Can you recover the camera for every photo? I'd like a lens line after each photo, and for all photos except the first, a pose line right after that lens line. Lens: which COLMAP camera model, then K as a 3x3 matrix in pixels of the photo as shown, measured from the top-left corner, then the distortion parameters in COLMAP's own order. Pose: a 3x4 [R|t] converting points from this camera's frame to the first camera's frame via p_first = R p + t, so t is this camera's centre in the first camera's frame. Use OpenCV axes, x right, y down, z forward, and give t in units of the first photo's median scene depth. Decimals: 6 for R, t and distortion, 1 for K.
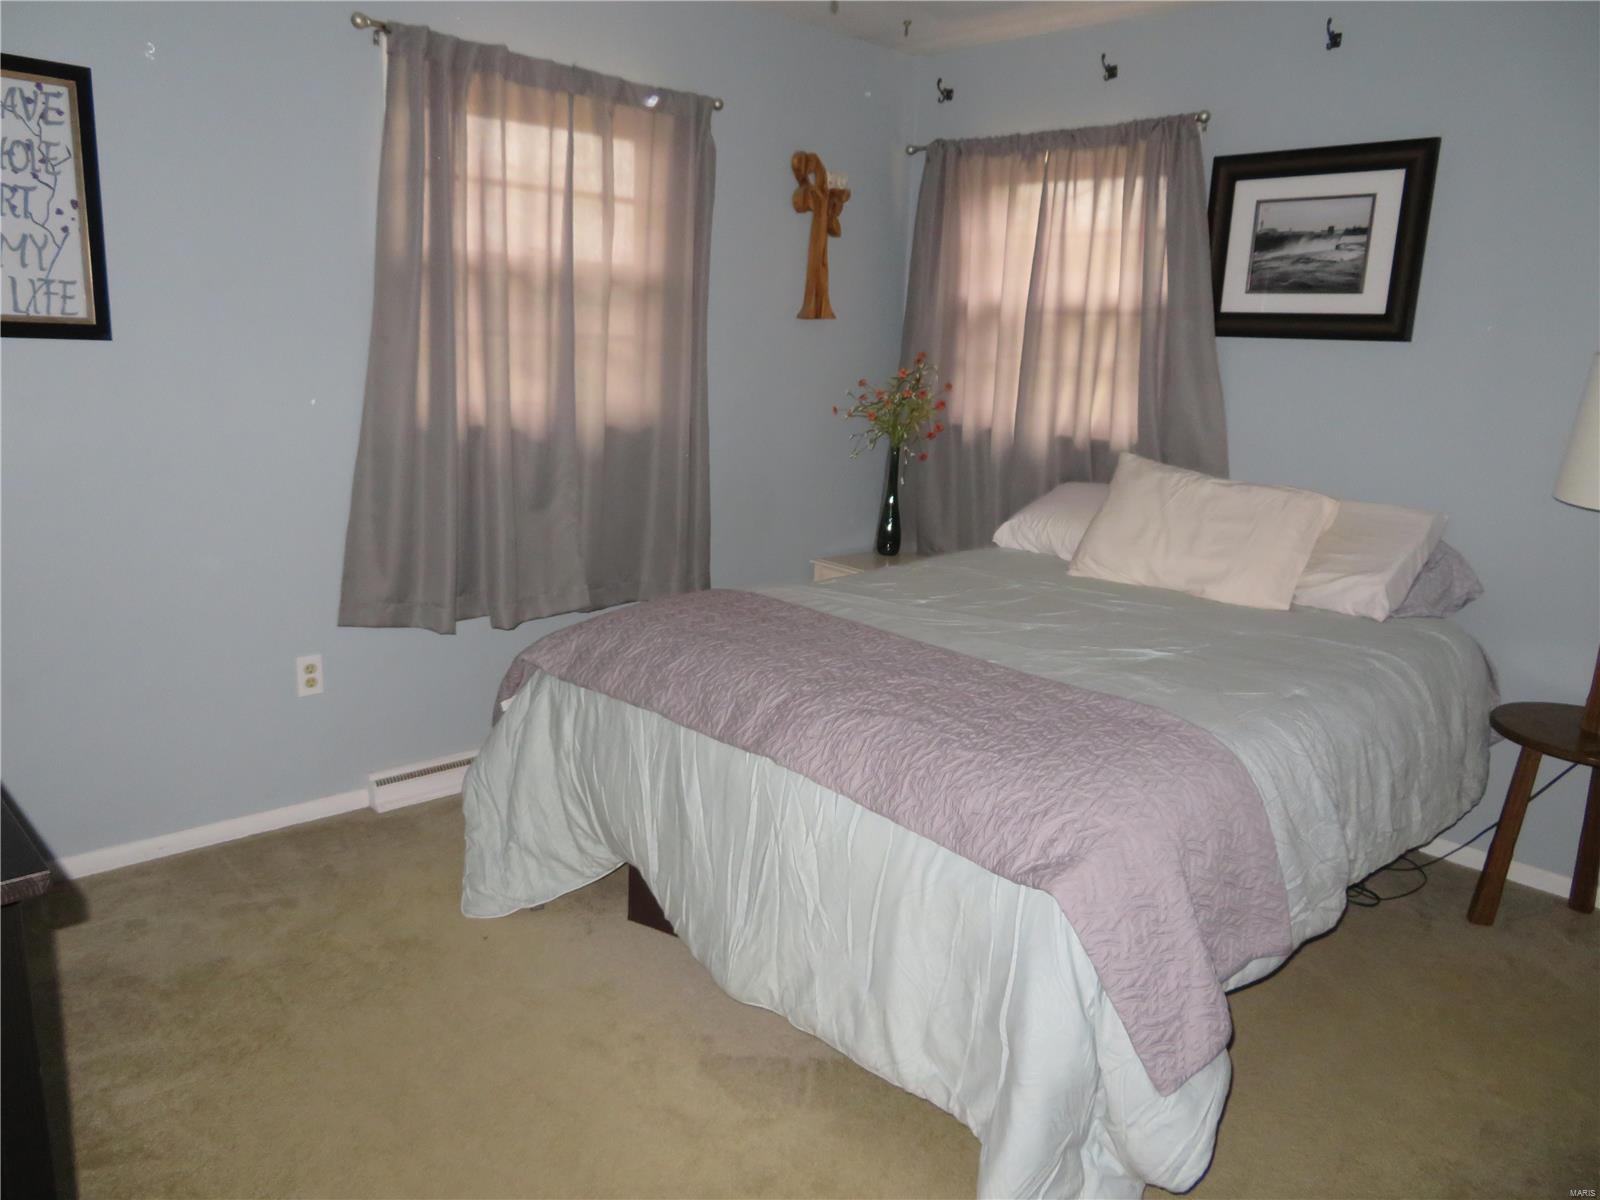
lens RADIAL K [[1144.1, 0, 800.0], [0, 1144.1, 600.0], [0, 0, 1]] dist [-0.008706, 0.000853]
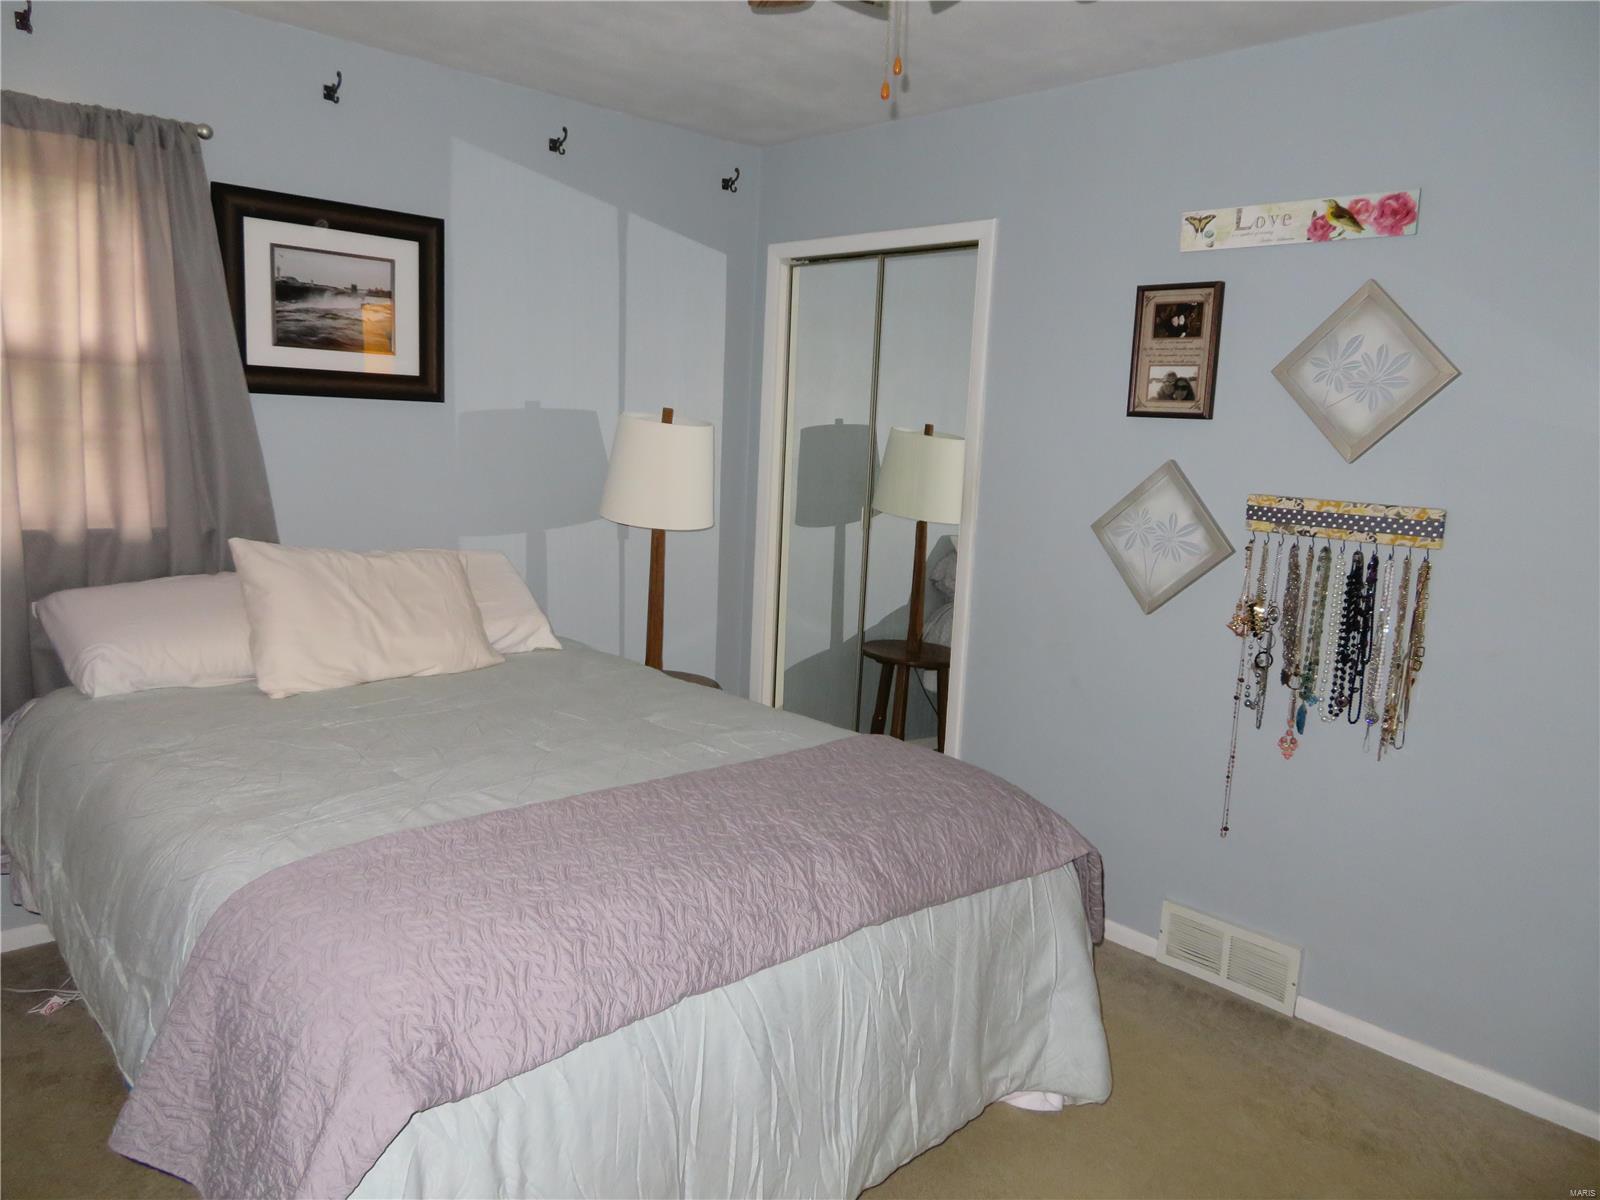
lens RADIAL K [[1139.6, 0, 800.0], [0, 1139.6, 600.0], [0, 0, 1]] dist [-0.006067, -0.001929]
pose [[-0.015088, -0.199833, 0.979714, -0.545988], [0.170386, 0.964981, 0.199452, -0.188684], [-0.985262, 0.169938, 0.019489, 0.626492]]
